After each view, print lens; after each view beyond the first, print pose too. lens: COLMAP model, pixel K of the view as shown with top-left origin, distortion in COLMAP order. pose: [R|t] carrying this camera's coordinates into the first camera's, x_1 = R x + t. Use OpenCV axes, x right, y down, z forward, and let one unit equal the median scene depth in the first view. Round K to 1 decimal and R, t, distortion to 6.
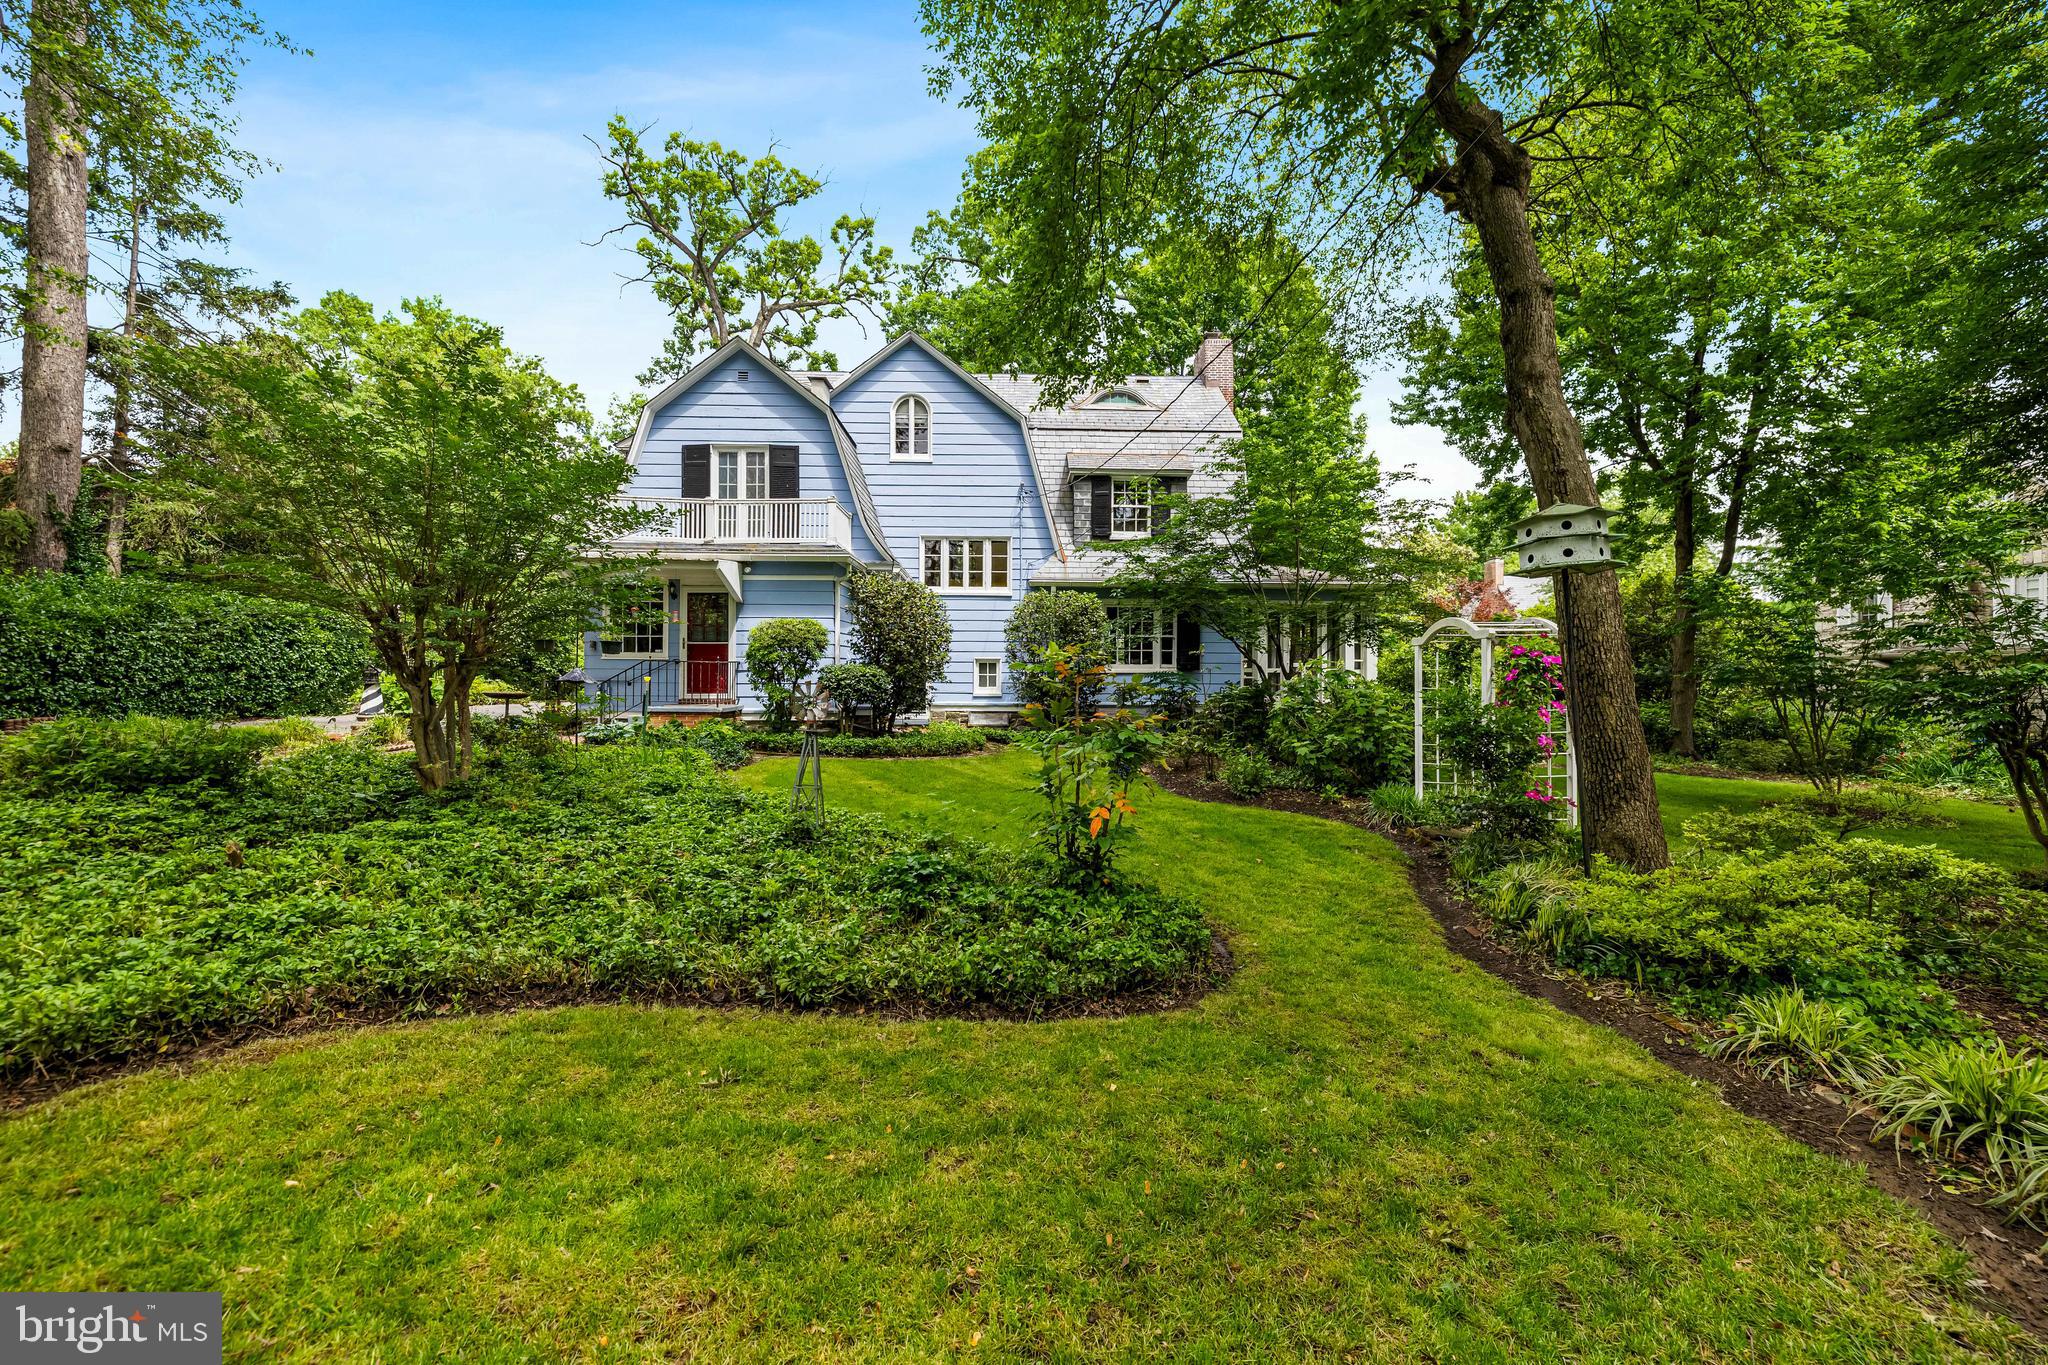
lens RADIAL K [[859.5, 0, 1027.5], [0, 859.5, 681.0], [0, 0, 1]] dist [0.000448, -0.000144]
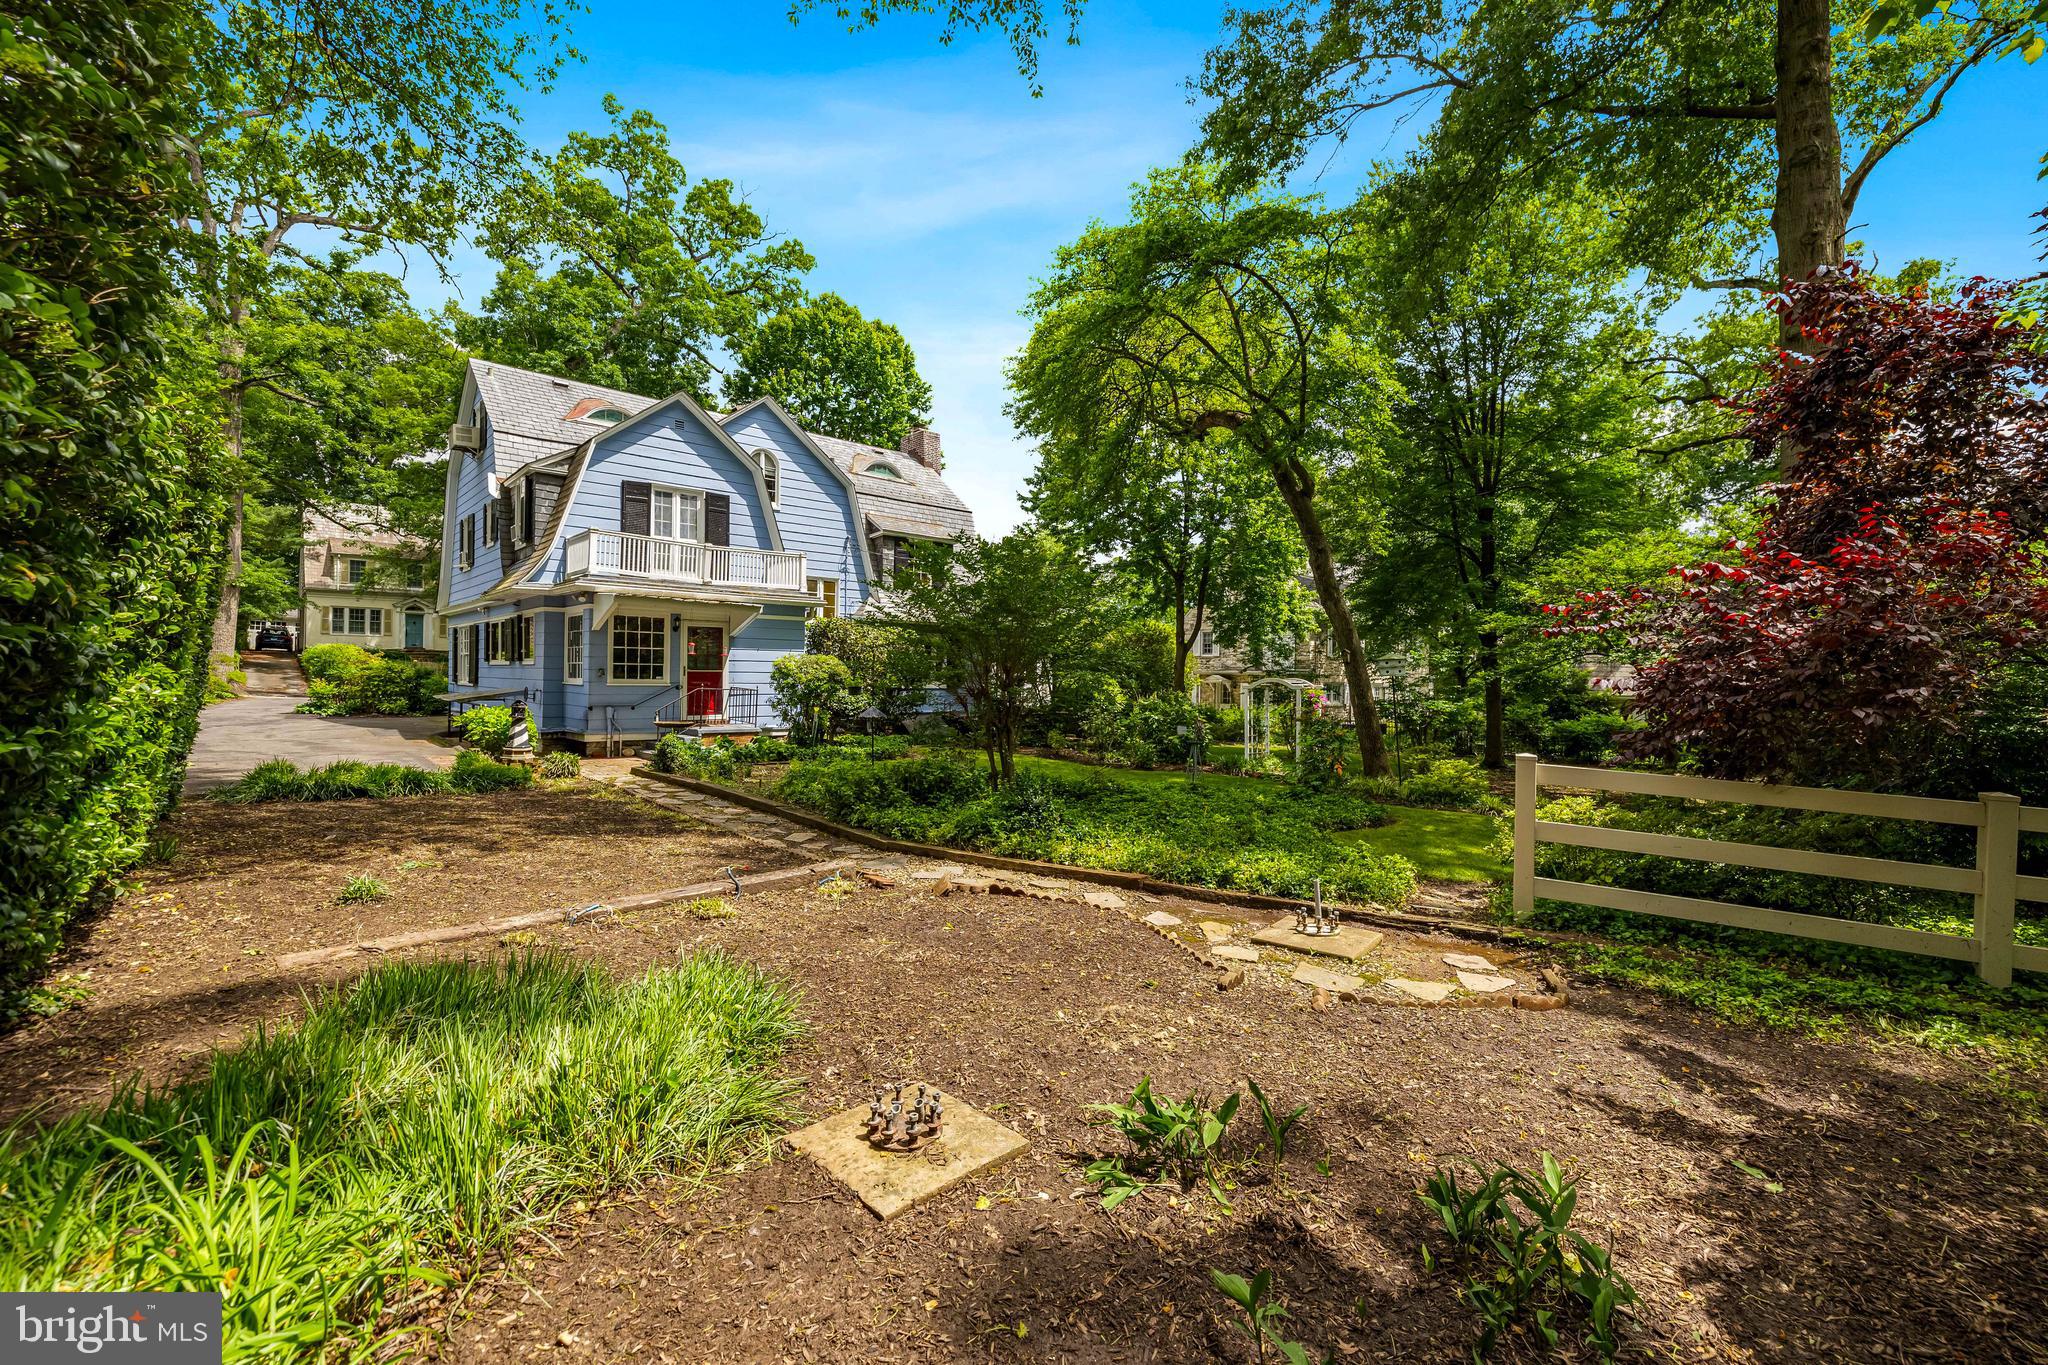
lens RADIAL K [[859.5, 0, 1026.5], [0, 859.5, 675.9], [0, 0, 1]] dist [0.000448, -0.000144]
pose [[0.759955, 0.002437, 0.649971, -0.708347], [-0.005629, 0.999980, 0.002833, -0.038952], [-0.649952, -0.005812, 0.759953, -0.129129]]
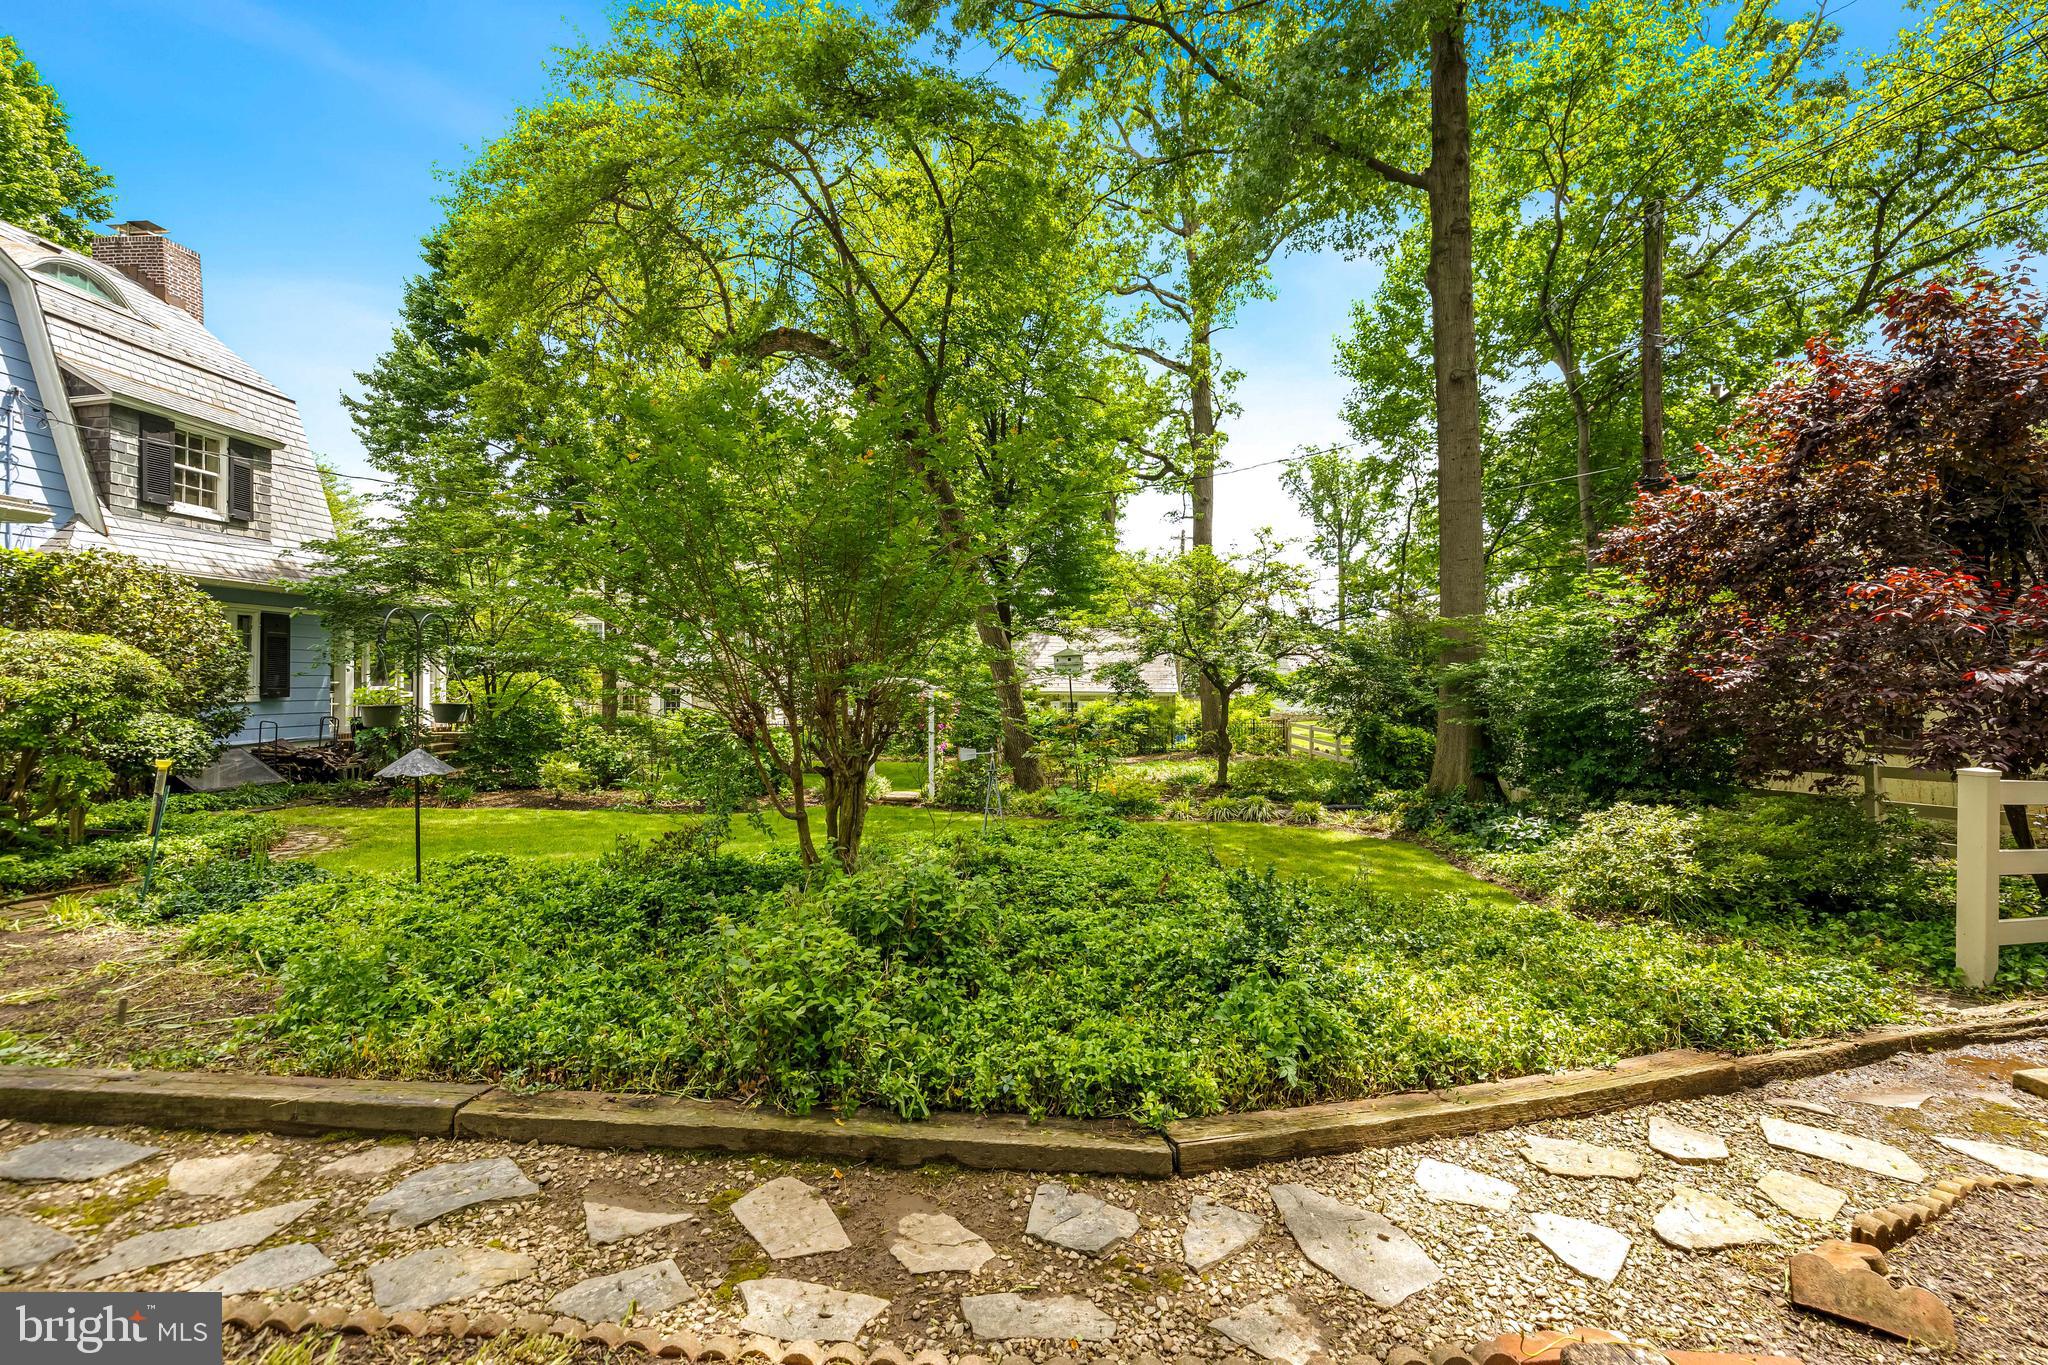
lens RADIAL K [[859.5, 0, 1029.7], [0, 859.5, 685.6], [0, 0, 1]] dist [0.000448, -0.000144]
pose [[0.079235, -0.009247, 0.996813, -0.623943], [-0.002388, 0.999952, 0.009466, -0.037845], [-0.996853, -0.003130, 0.079209, 0.293596]]
